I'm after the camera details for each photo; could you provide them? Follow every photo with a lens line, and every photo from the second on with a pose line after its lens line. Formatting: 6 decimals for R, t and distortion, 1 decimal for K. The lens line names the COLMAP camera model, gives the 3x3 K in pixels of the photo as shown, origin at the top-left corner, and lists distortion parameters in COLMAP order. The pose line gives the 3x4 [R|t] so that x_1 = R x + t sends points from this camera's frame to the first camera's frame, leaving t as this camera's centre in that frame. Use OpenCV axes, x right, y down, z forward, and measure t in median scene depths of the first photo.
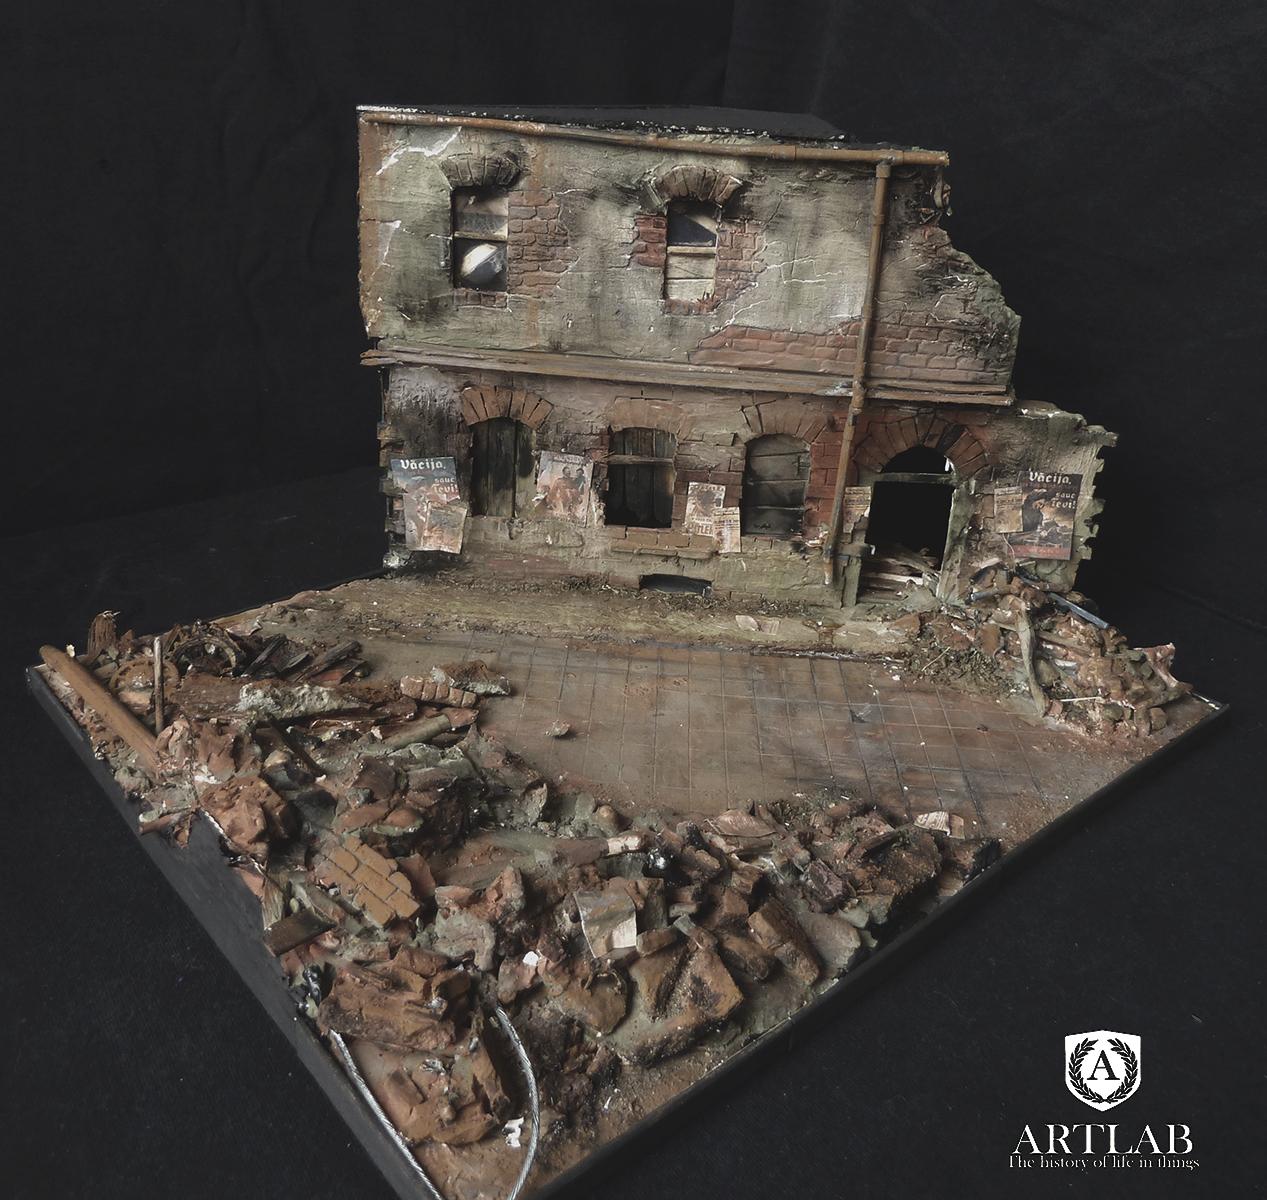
lens RADIAL K [[1187.2, 0, 642.2], [0, 1187.2, 593.2], [0, 0, 1]] dist [-0.051706, 0.000000]
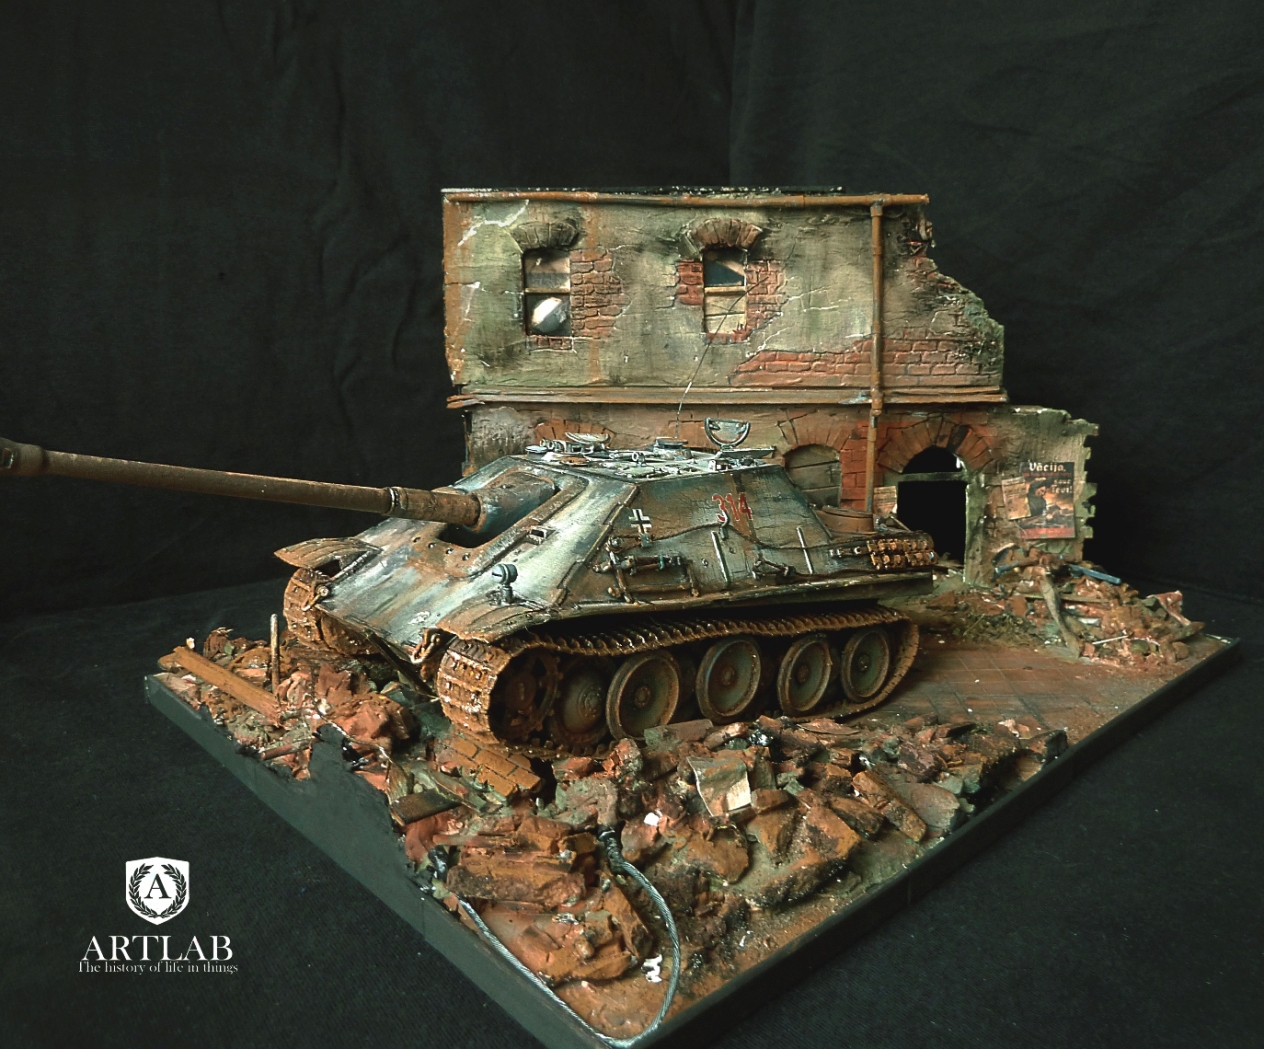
lens RADIAL K [[1039.9, 0, 698.7], [0, 1039.9, 518.8], [0, 0, 1]] dist [-0.049275, -0.004141]
pose [[0.996094, -0.076260, 0.044517, -0.049666], [0.084792, 0.966780, -0.241137, 0.187204], [-0.024649, 0.243969, 0.969470, 0.040262]]
